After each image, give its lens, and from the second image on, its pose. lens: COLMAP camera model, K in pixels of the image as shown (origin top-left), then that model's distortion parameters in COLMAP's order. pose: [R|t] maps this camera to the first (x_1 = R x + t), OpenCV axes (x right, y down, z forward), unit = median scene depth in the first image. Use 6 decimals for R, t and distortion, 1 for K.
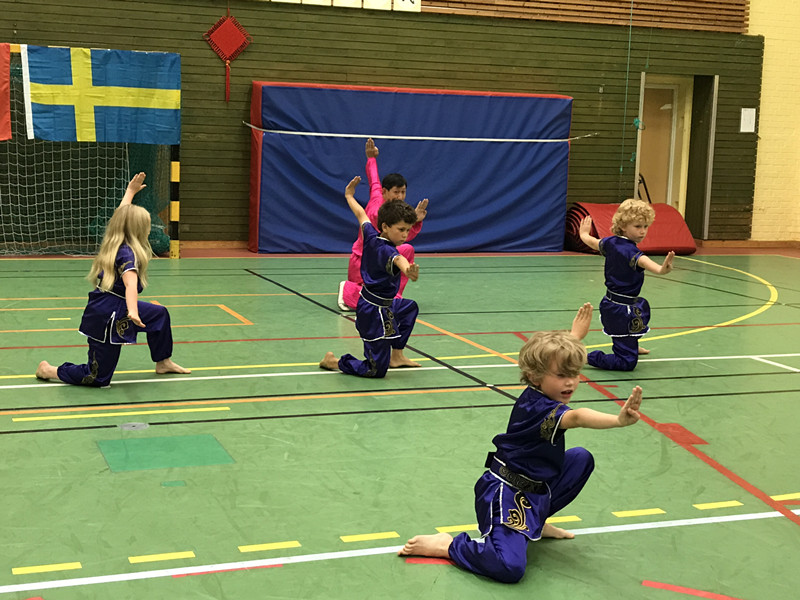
lens RADIAL K [[1259.8, 0, 400.0], [0, 1259.8, 303.8], [0, 0, 1]] dist [0.087490, 0.000000]
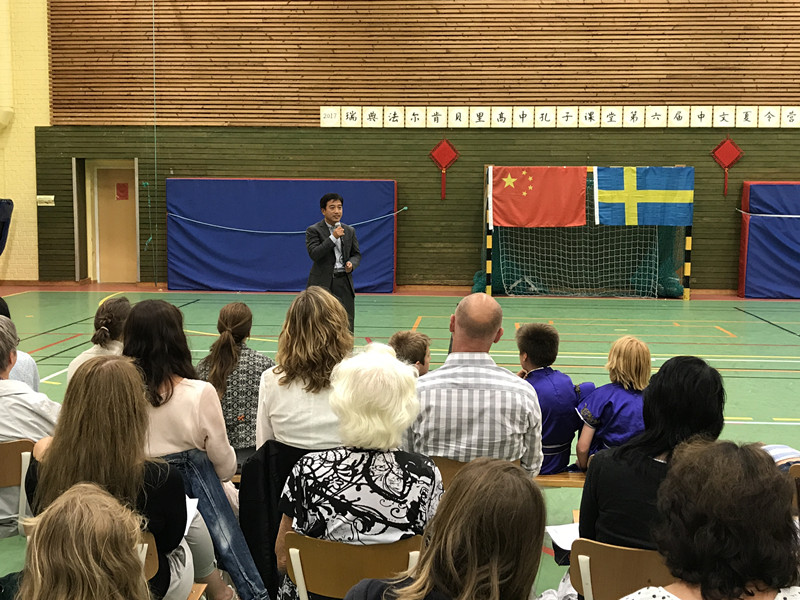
lens RADIAL K [[1053.4, 0, 408.5], [0, 1053.4, 292.4], [0, 0, 1]] dist [0.072953, 0.000000]
pose [[0.910295, 0.012558, -0.413769, 0.044808], [-0.035702, 0.998197, -0.048251, 0.028423], [0.412417, 0.058695, 0.909103, -0.299339]]
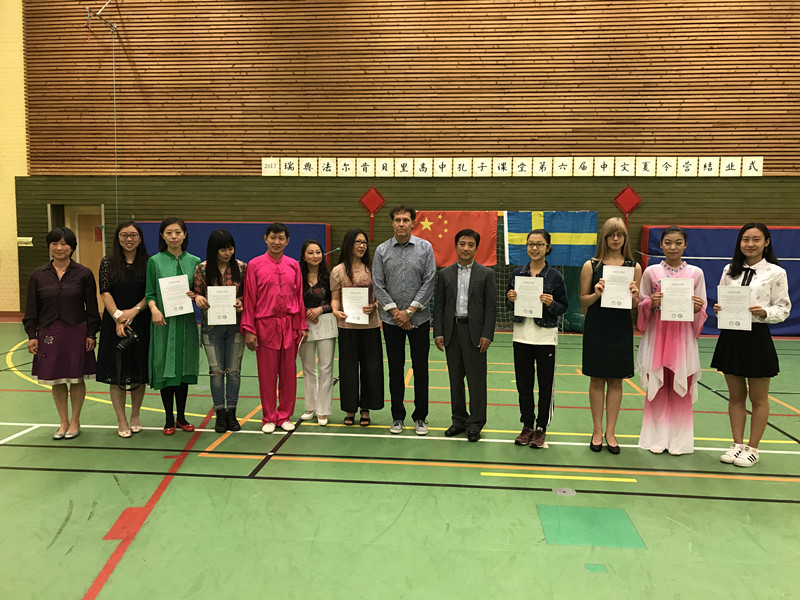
lens RADIAL K [[662.2, 0, 399.2], [0, 662.2, 294.3], [0, 0, 1]] dist [0.056766, -0.067346]
pose [[0.900143, 0.012769, -0.435407, -0.027146], [-0.041184, 0.997587, -0.055886, -0.031138], [0.433642, 0.068237, 0.898498, 0.118577]]
